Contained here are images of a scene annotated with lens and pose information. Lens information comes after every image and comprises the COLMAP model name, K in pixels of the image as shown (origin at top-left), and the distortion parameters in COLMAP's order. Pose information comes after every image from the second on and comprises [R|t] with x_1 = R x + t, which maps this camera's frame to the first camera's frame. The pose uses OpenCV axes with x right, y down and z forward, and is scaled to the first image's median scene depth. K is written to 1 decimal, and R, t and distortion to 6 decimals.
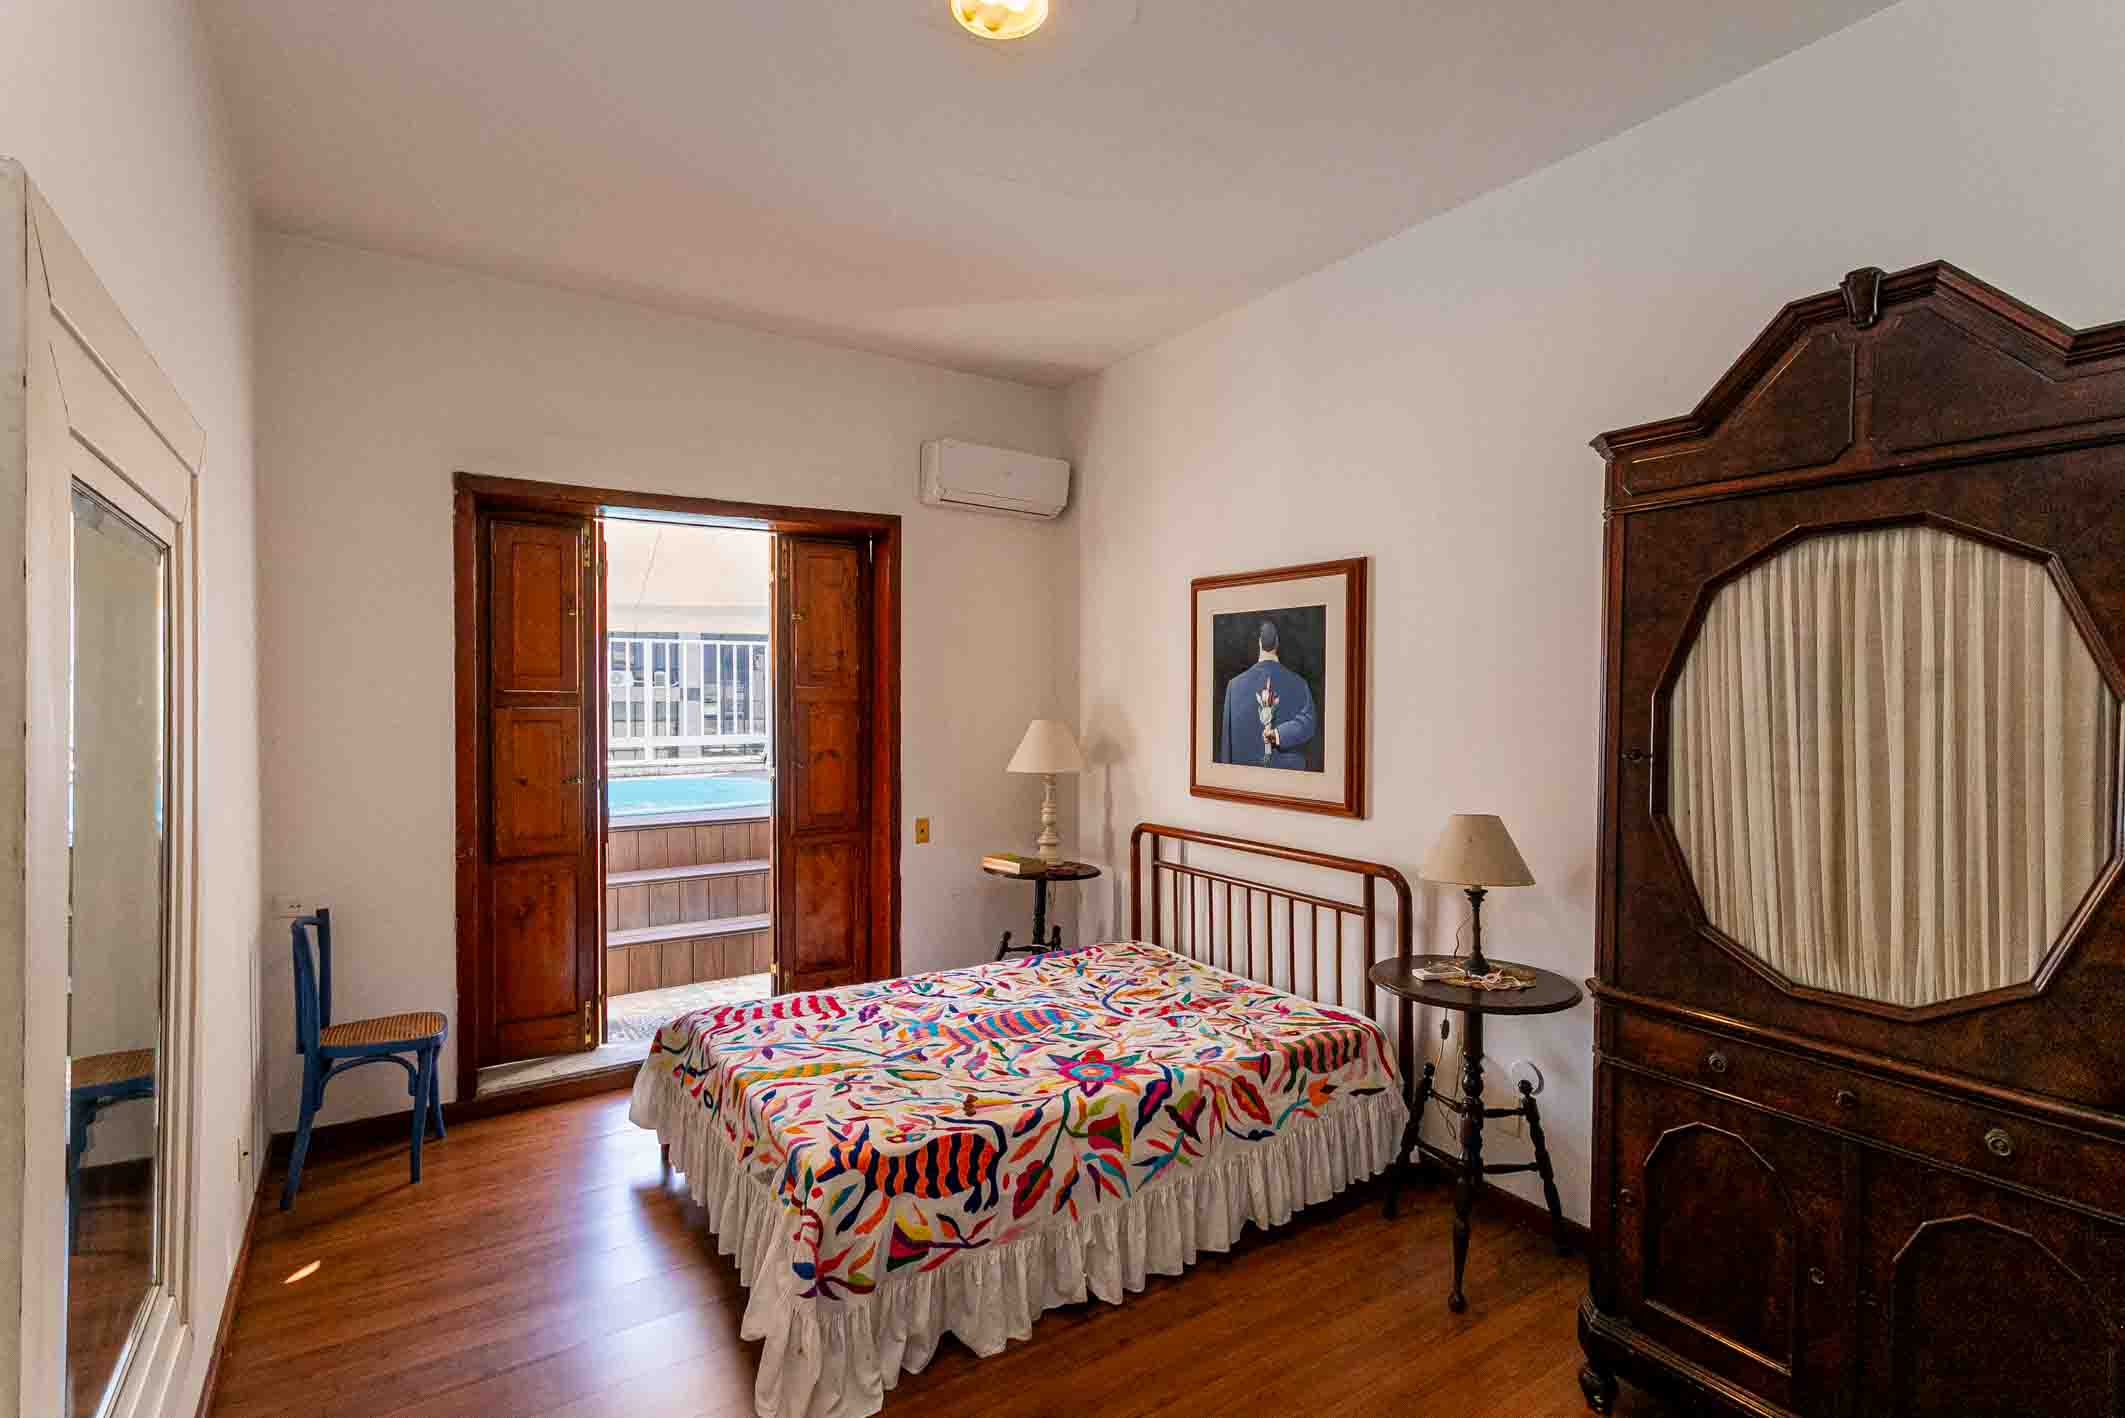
lens RADIAL K [[1024.4, 0, 1064.1], [0, 1024.4, 702.9], [0, 0, 1]] dist [0.004619, 0.004823]
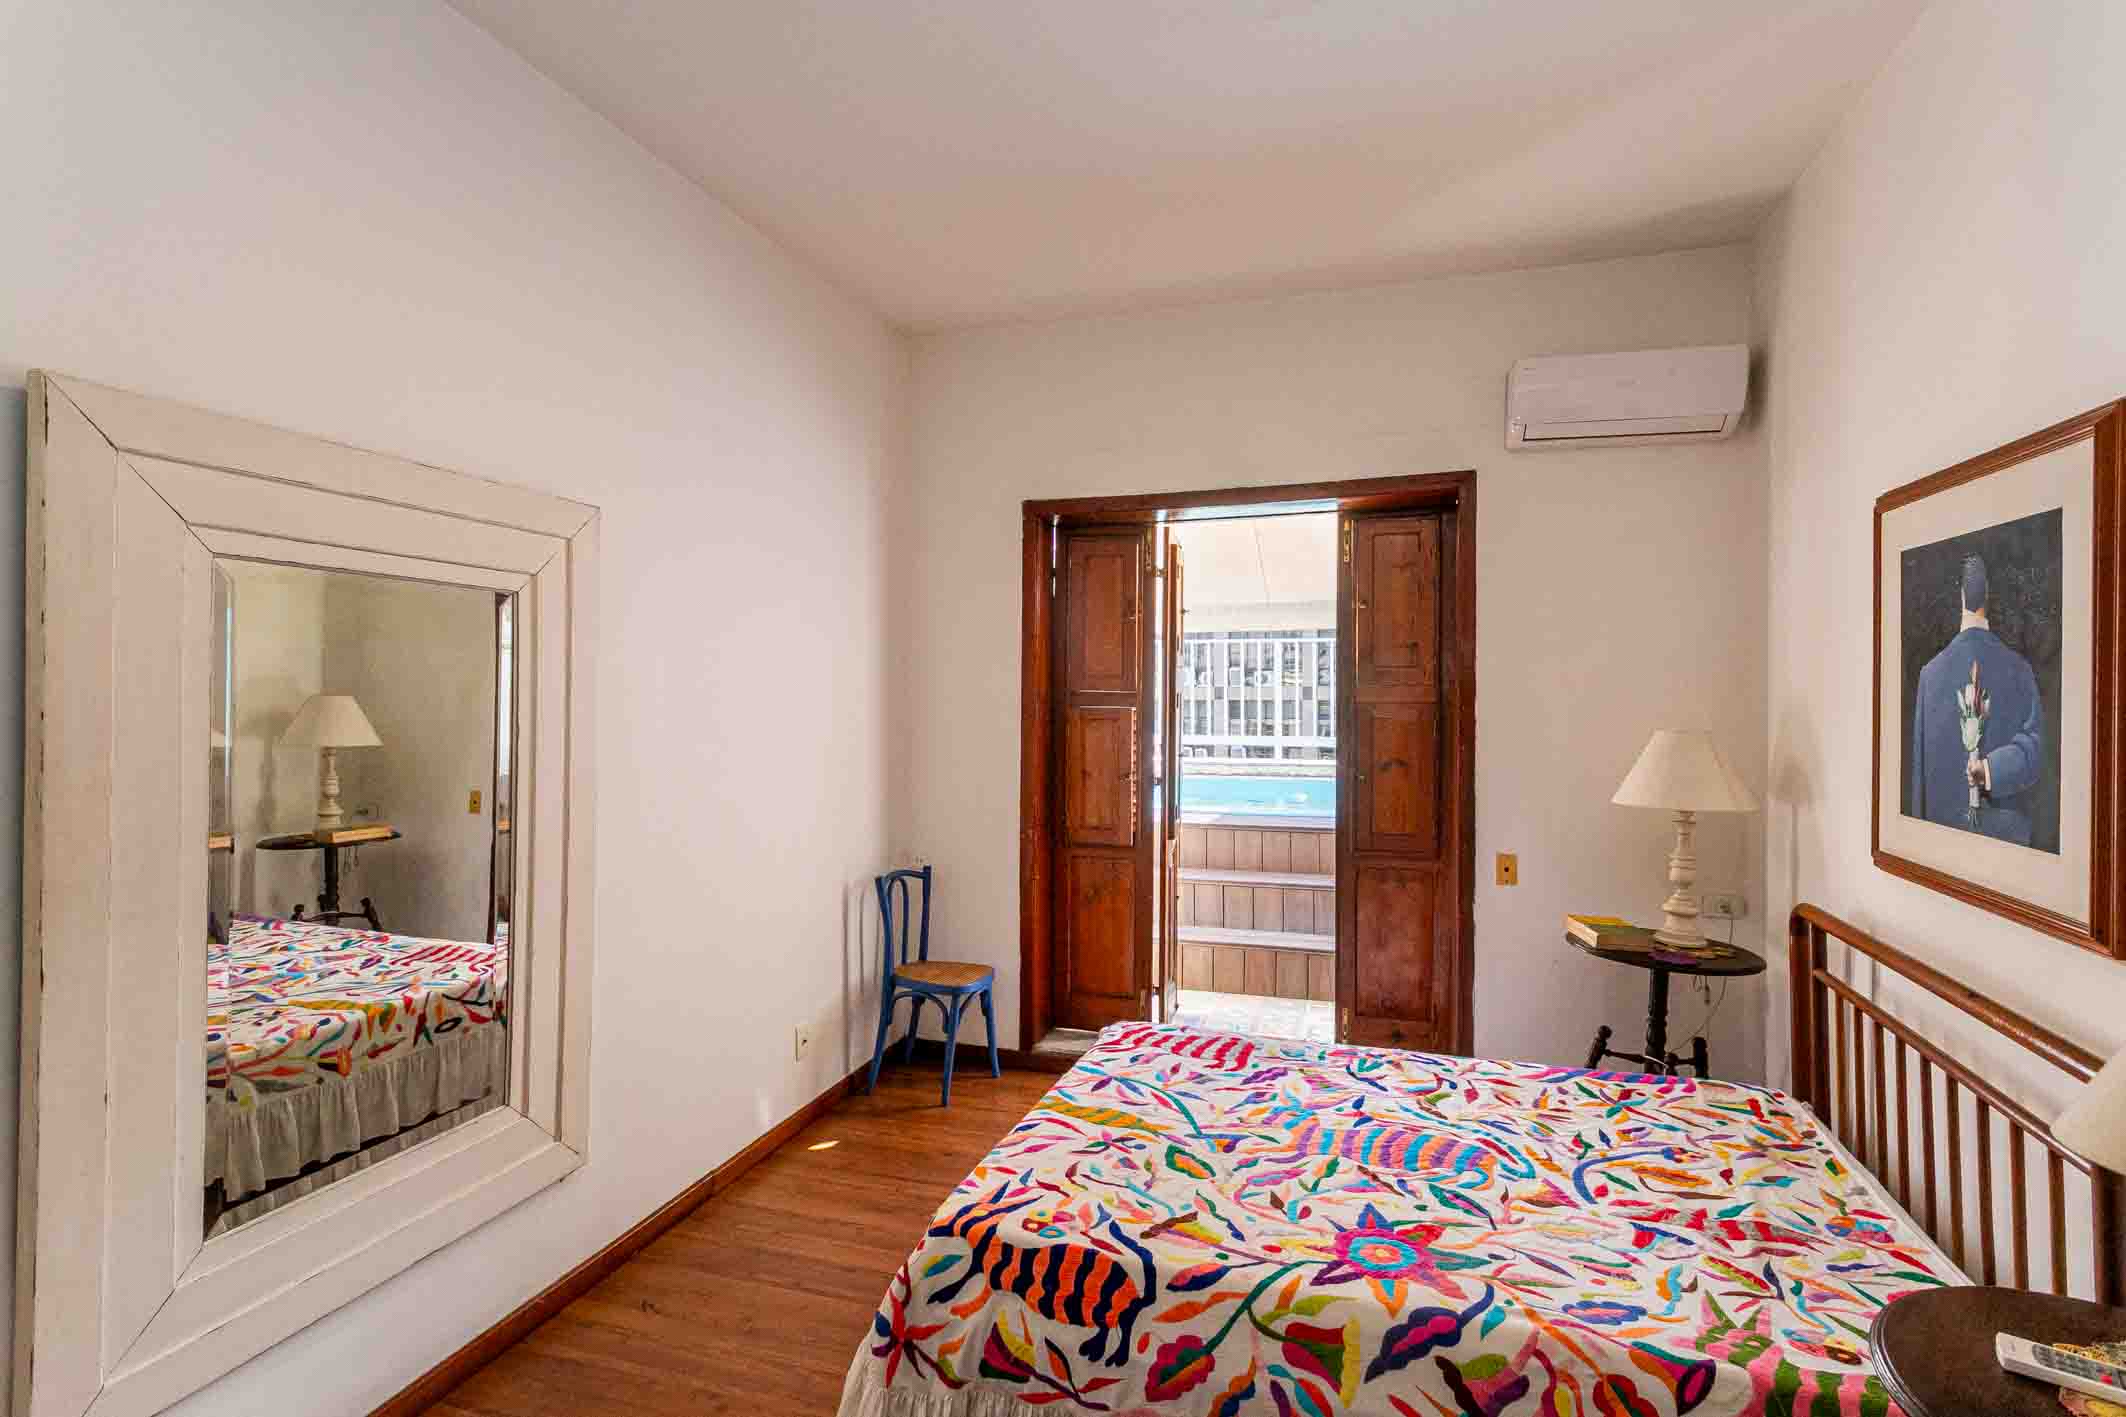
lens RADIAL K [[1024.9, 0, 1069.4], [0, 1024.9, 688.9], [0, 0, 1]] dist [0.004619, 0.004823]
pose [[0.625165, -0.005345, -0.780474, 0.339252], [-0.004184, 0.999939, -0.010199, -0.003110], [0.780481, 0.009641, 0.625105, 0.327808]]
